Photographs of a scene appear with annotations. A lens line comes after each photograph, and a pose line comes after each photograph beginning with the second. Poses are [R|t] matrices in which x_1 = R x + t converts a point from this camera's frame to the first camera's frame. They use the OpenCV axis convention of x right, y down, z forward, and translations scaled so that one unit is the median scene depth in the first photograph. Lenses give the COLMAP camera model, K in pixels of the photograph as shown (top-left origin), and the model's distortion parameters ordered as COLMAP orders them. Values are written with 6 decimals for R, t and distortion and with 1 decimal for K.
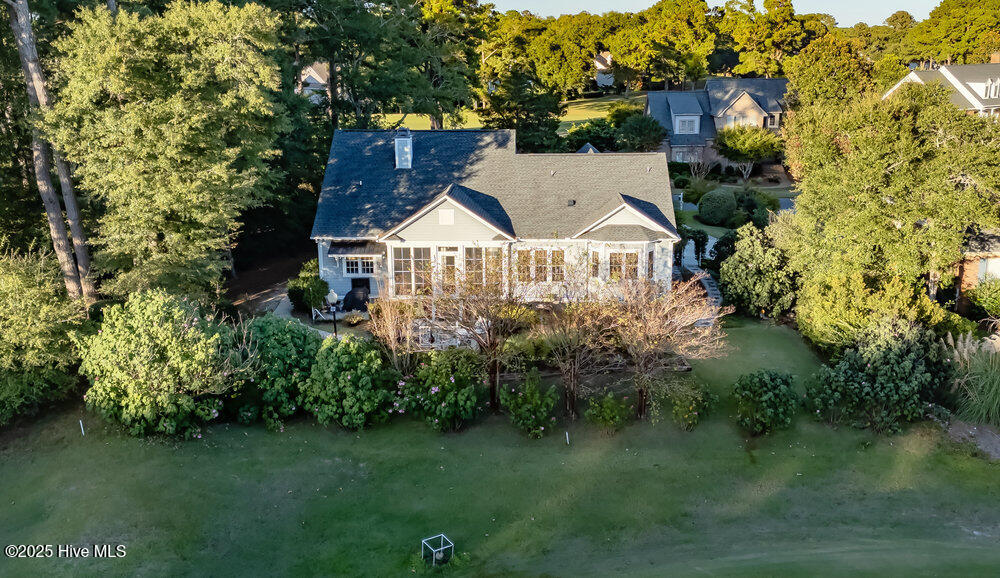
lens RADIAL K [[937.1, 0, 532.9], [0, 937.1, 262.0], [0, 0, 1]] dist [0.056384, 0.004392]
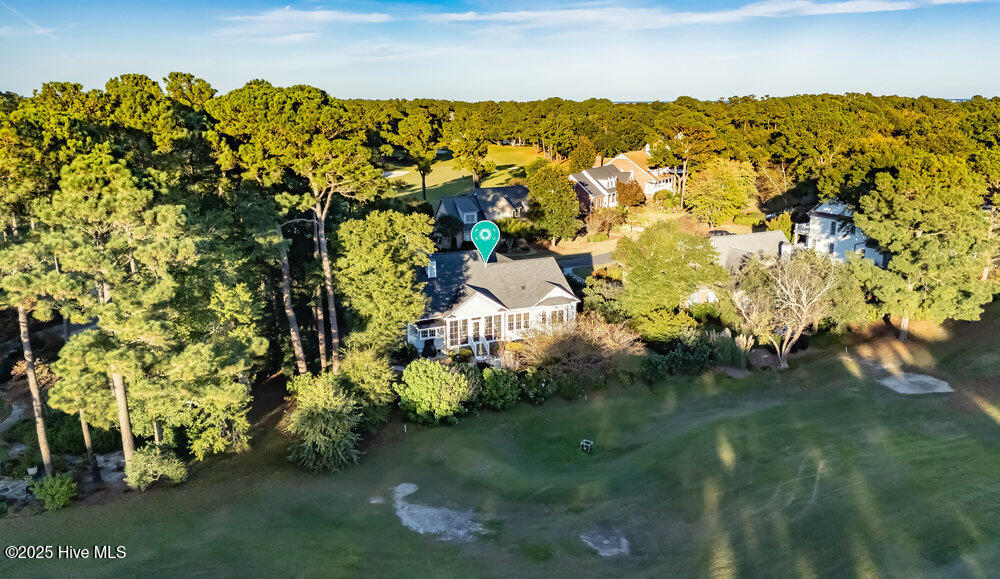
lens RADIAL K [[749.8, 0, 546.5], [0, 749.8, 289.1], [0, 0, 1]] dist [0.036839, 0.000518]
pose [[0.888106, -0.100999, 0.448406, -0.649738], [0.095867, 0.994807, 0.034199, -0.113808], [-0.449531, 0.012614, 0.893176, -0.448805]]
